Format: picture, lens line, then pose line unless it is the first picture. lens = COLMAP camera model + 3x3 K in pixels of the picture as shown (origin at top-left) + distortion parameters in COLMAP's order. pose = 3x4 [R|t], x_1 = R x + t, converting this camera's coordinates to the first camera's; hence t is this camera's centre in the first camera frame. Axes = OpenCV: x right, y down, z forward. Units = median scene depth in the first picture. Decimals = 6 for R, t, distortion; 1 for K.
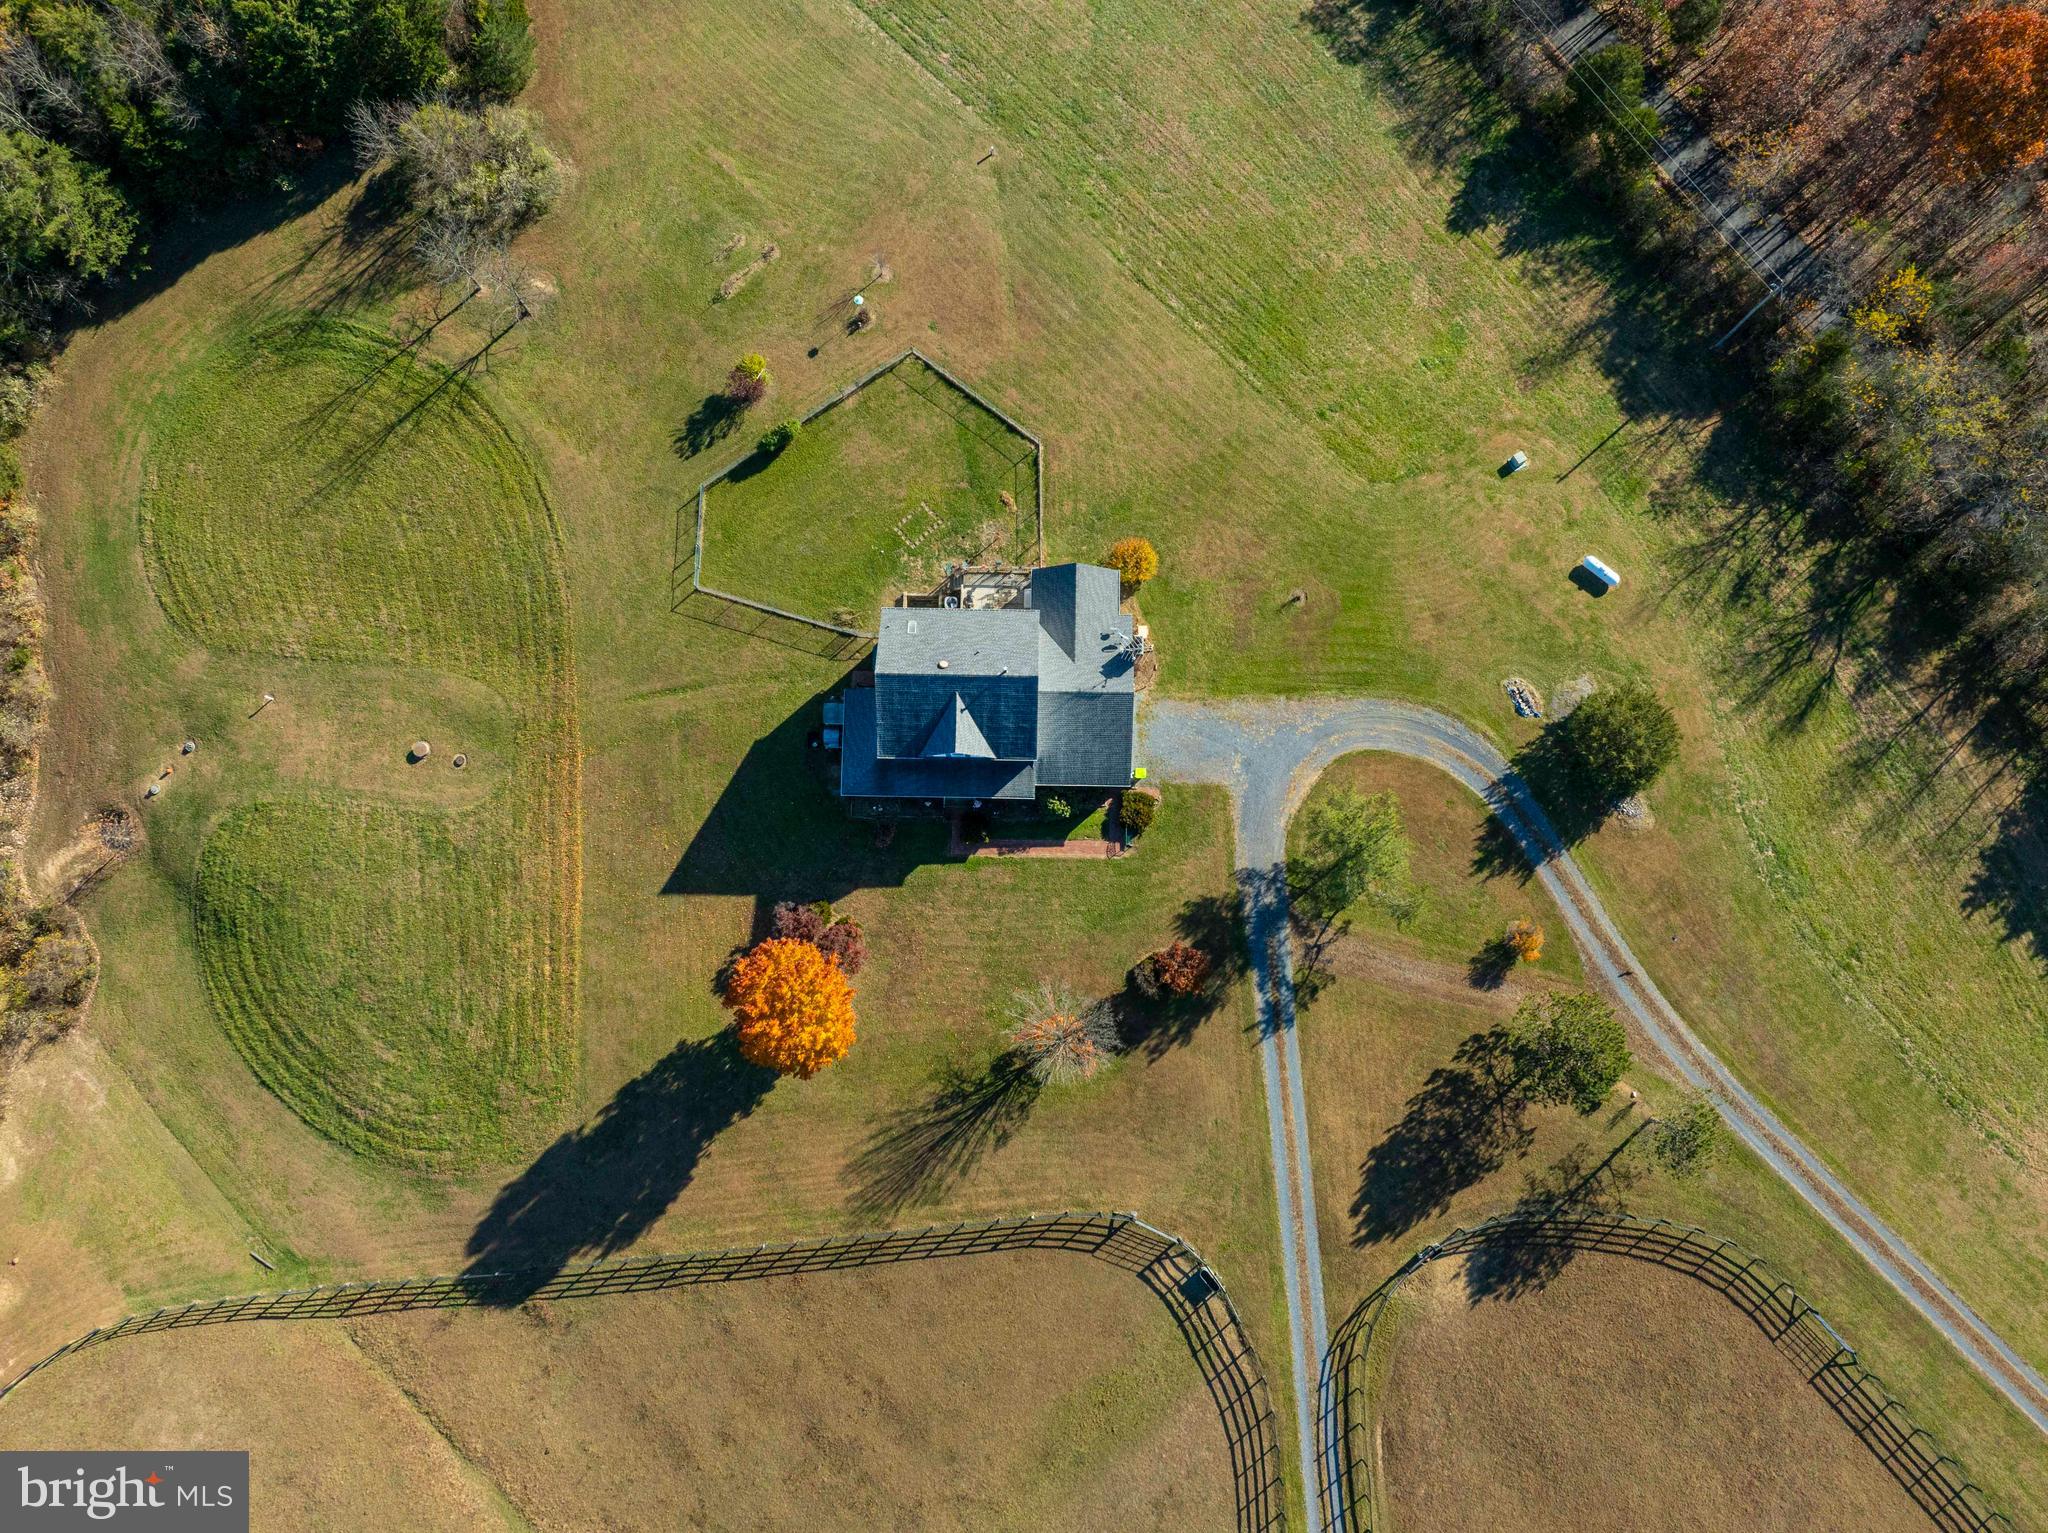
lens RADIAL K [[1433.4, 0, 1035.8], [0, 1433.4, 761.3], [0, 0, 1]] dist [-0.041285, 0.005302]
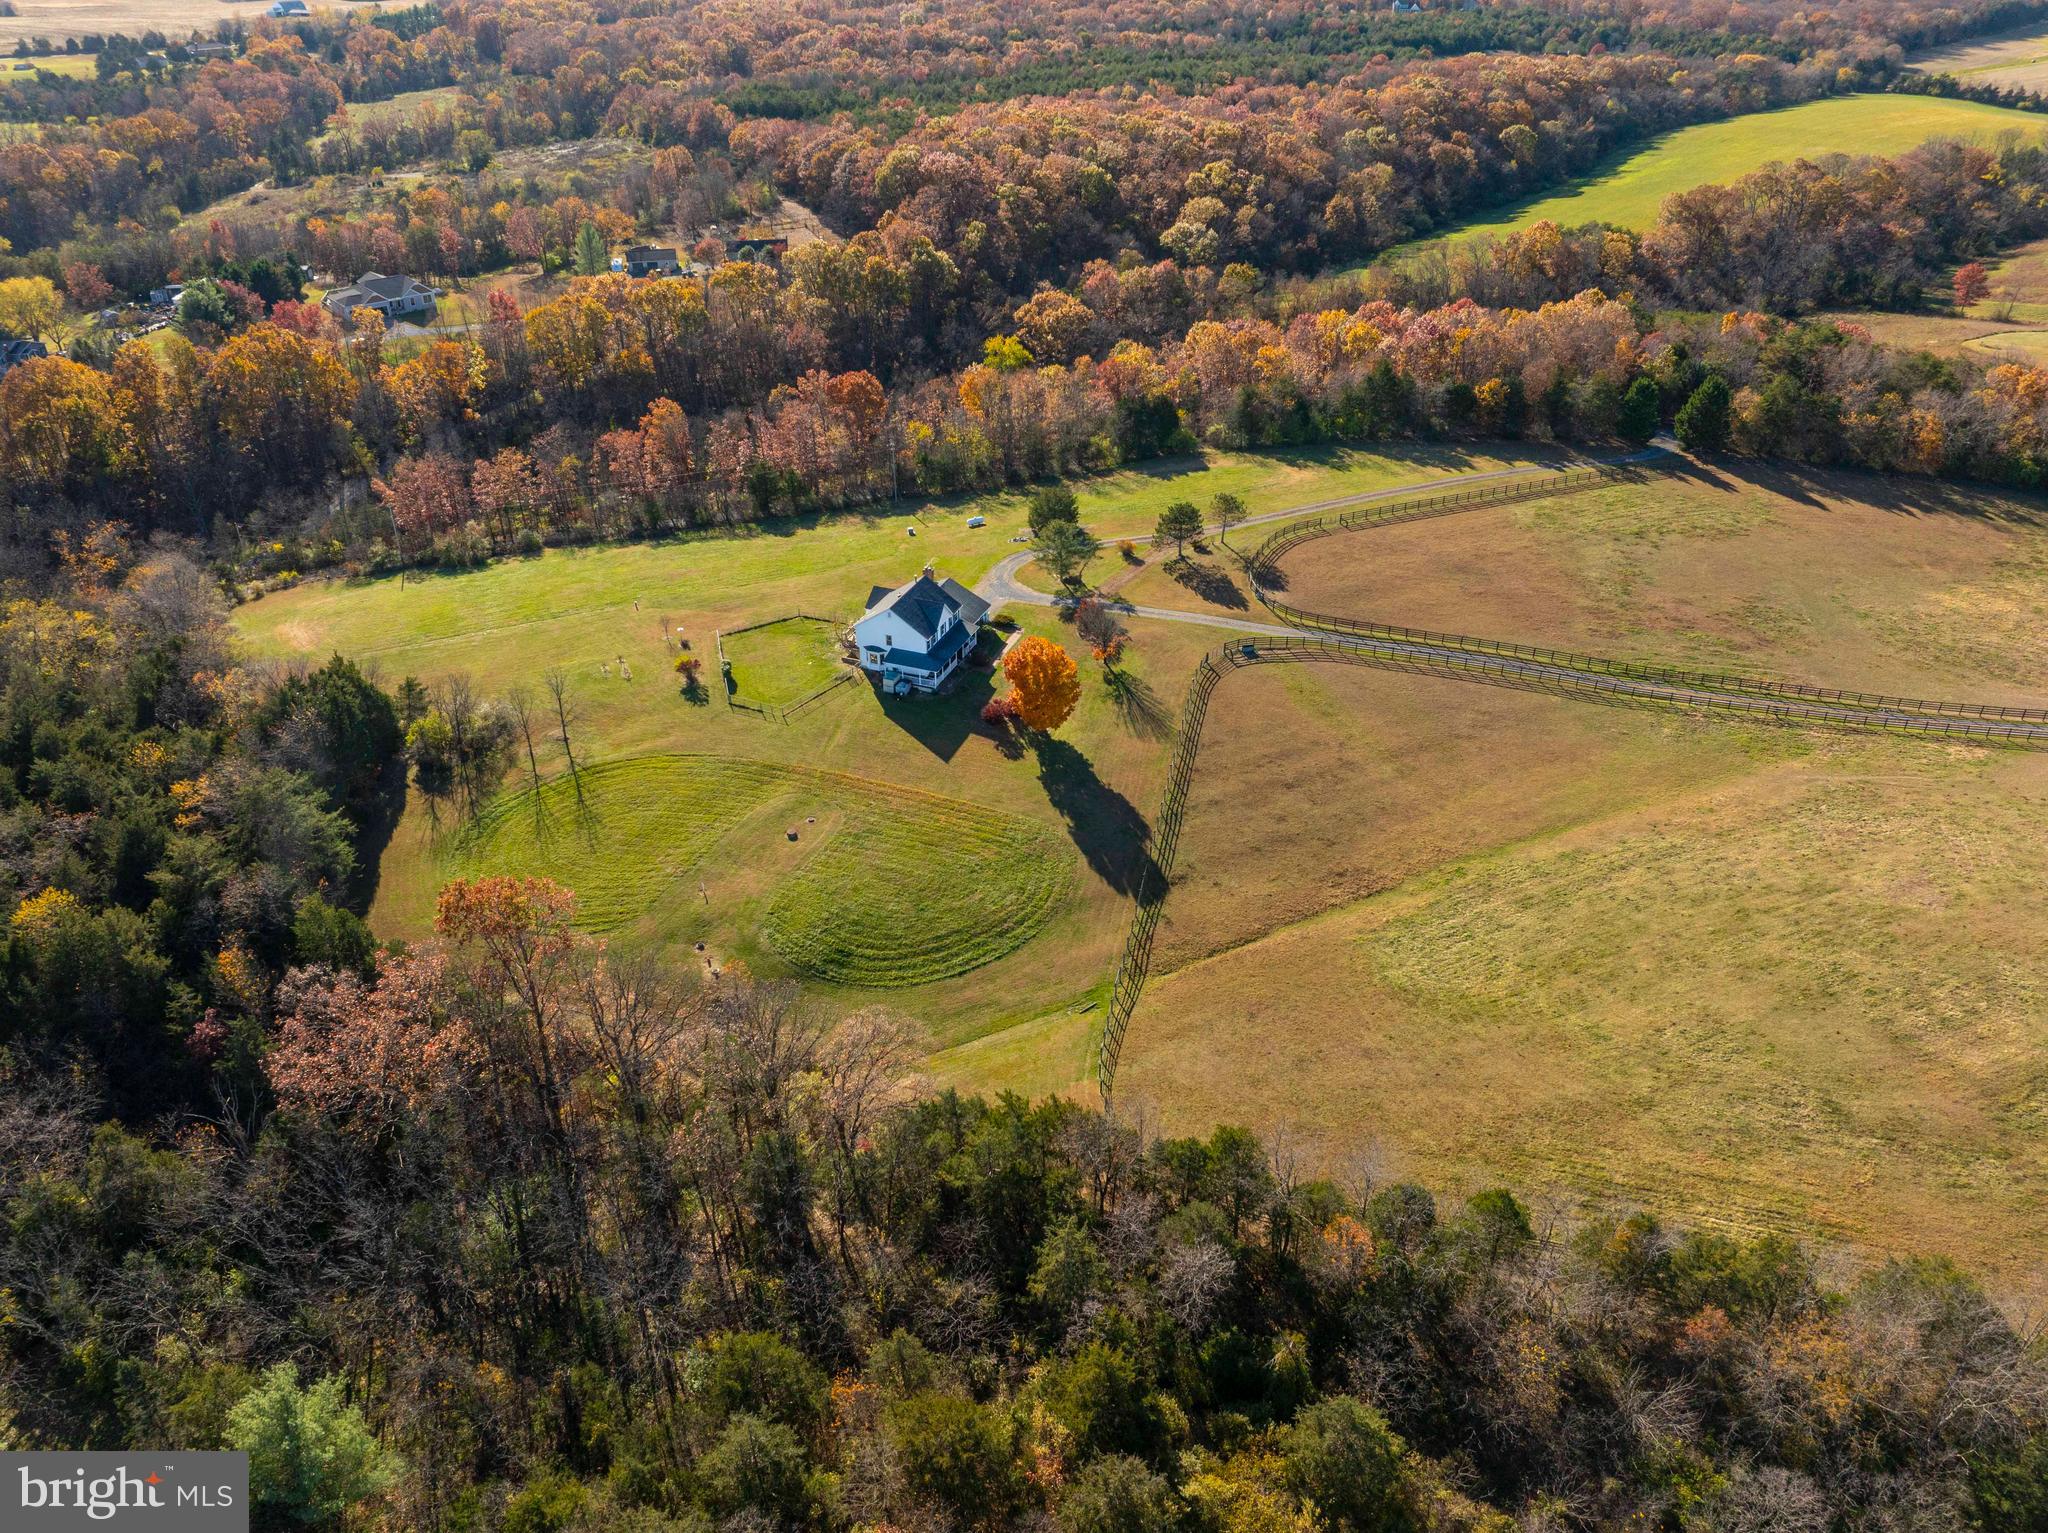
lens RADIAL K [[1433.4, 0, 1026.7], [0, 1433.4, 759.7], [0, 0, 1]] dist [-0.041285, 0.005302]
pose [[0.341790, -0.490795, 0.801436, -1.540871], [0.931817, 0.287742, -0.221183, 0.538707], [-0.122051, 0.822390, 0.555678, 0.091984]]
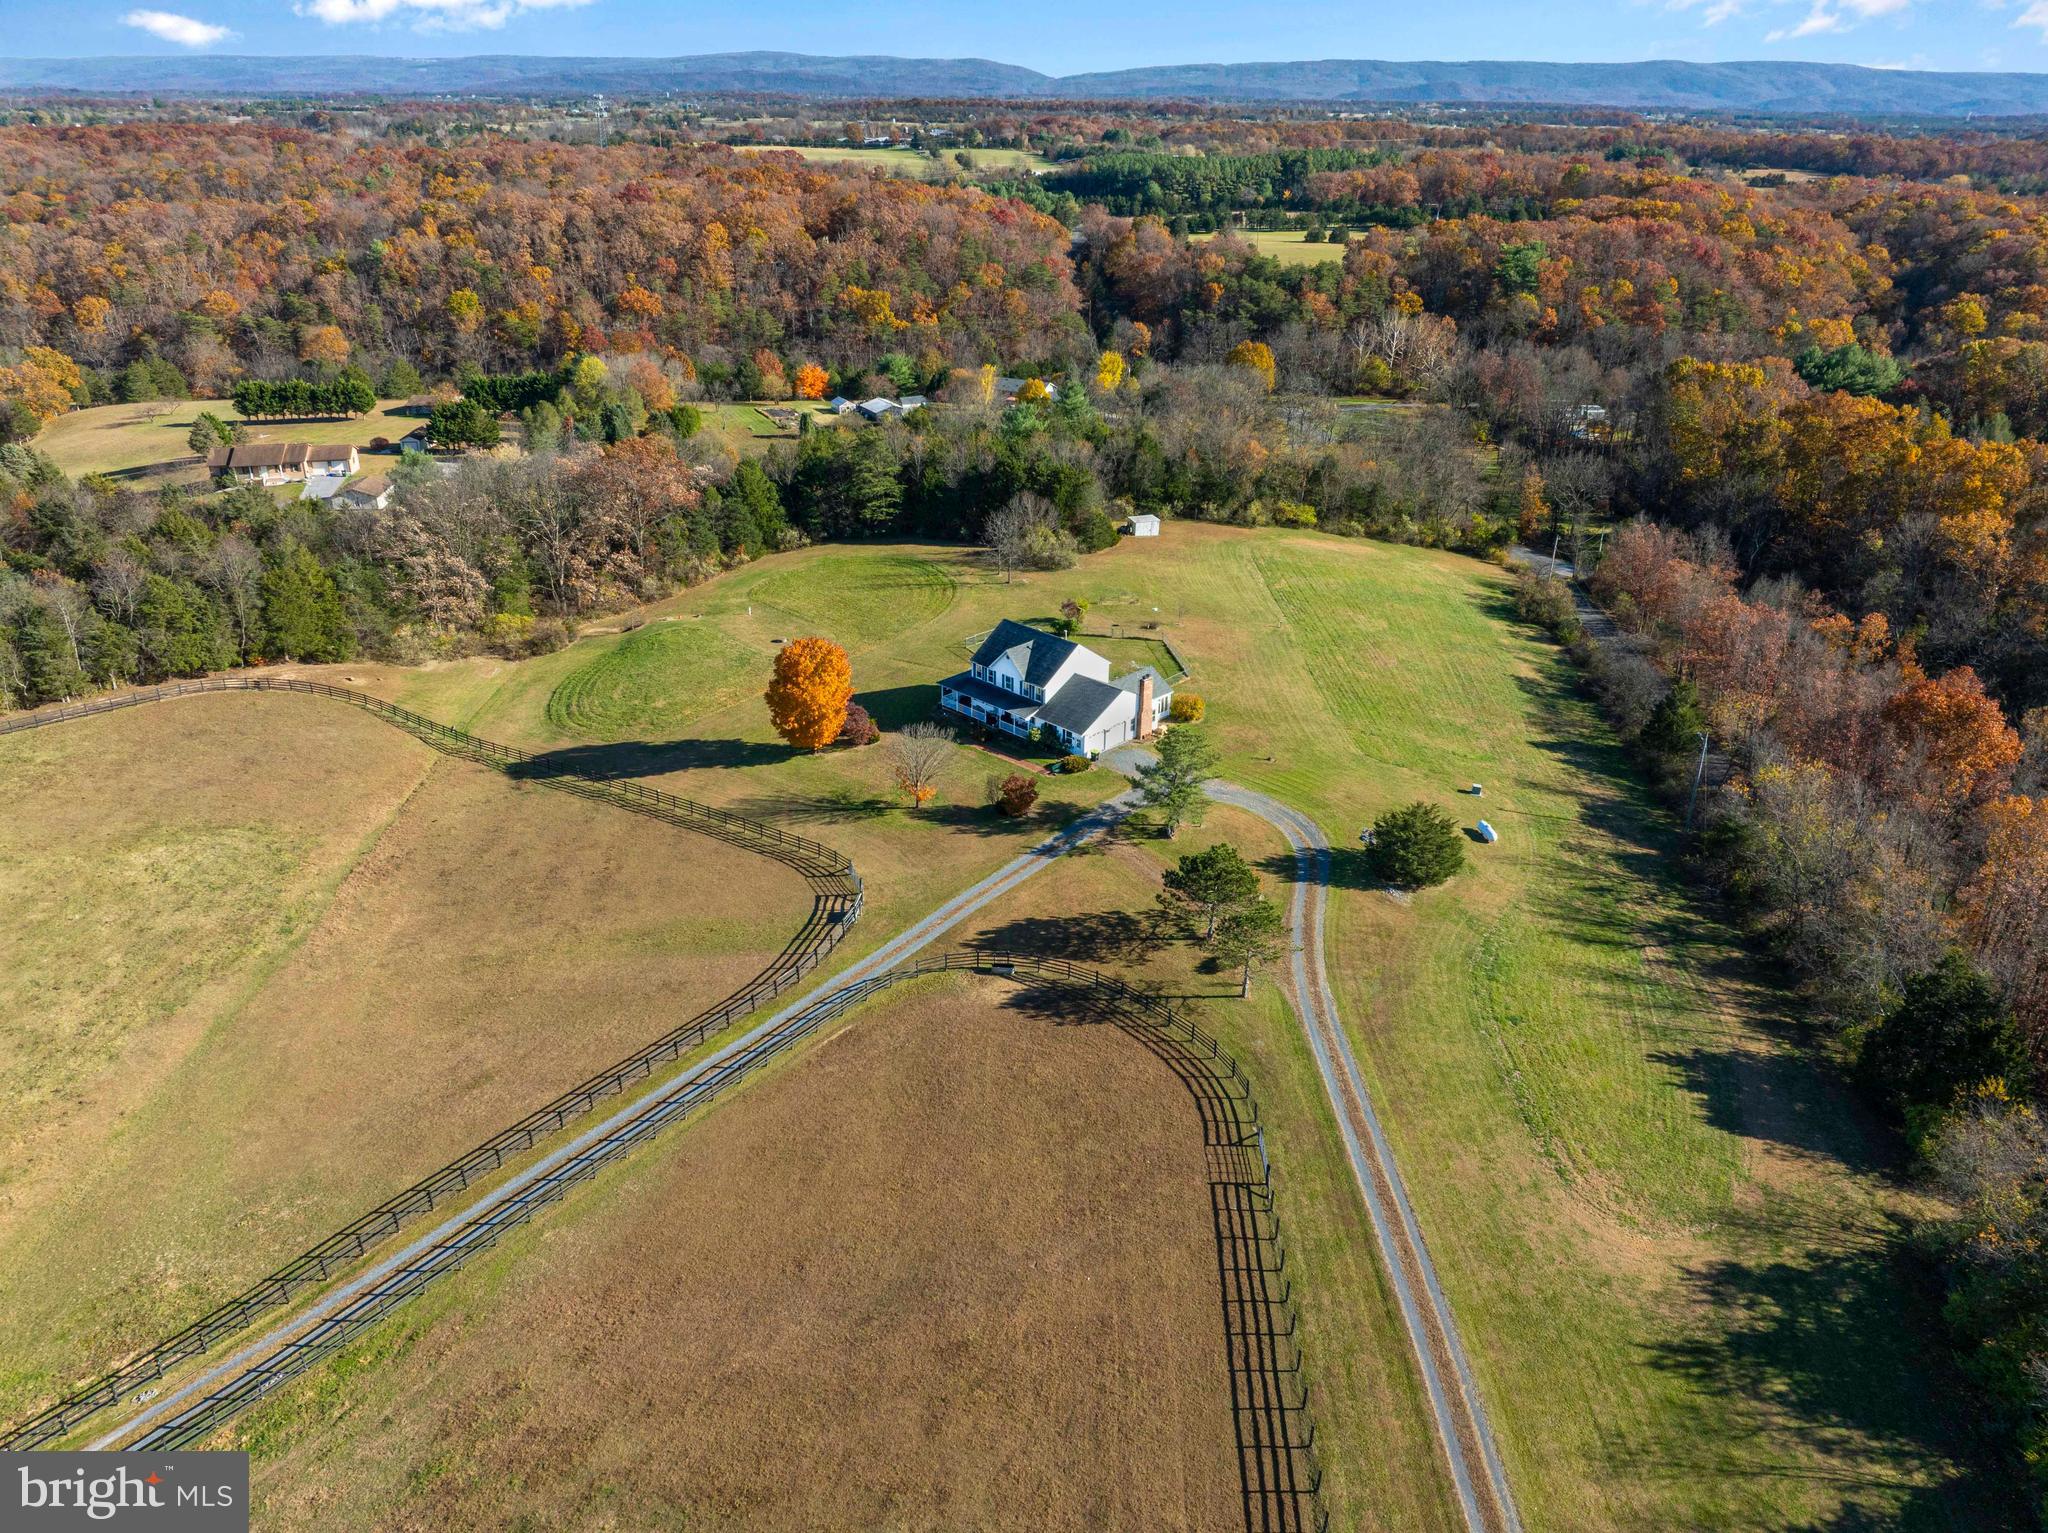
lens RADIAL K [[1433.4, 0, 1032.4], [0, 1433.4, 761.3], [0, 0, 1]] dist [-0.041285, 0.005302]
pose [[0.728523, 0.299598, -0.616032, 0.888723], [-0.680935, 0.414797, -0.603548, 0.894149], [0.074706, 0.859177, 0.506196, 0.300449]]
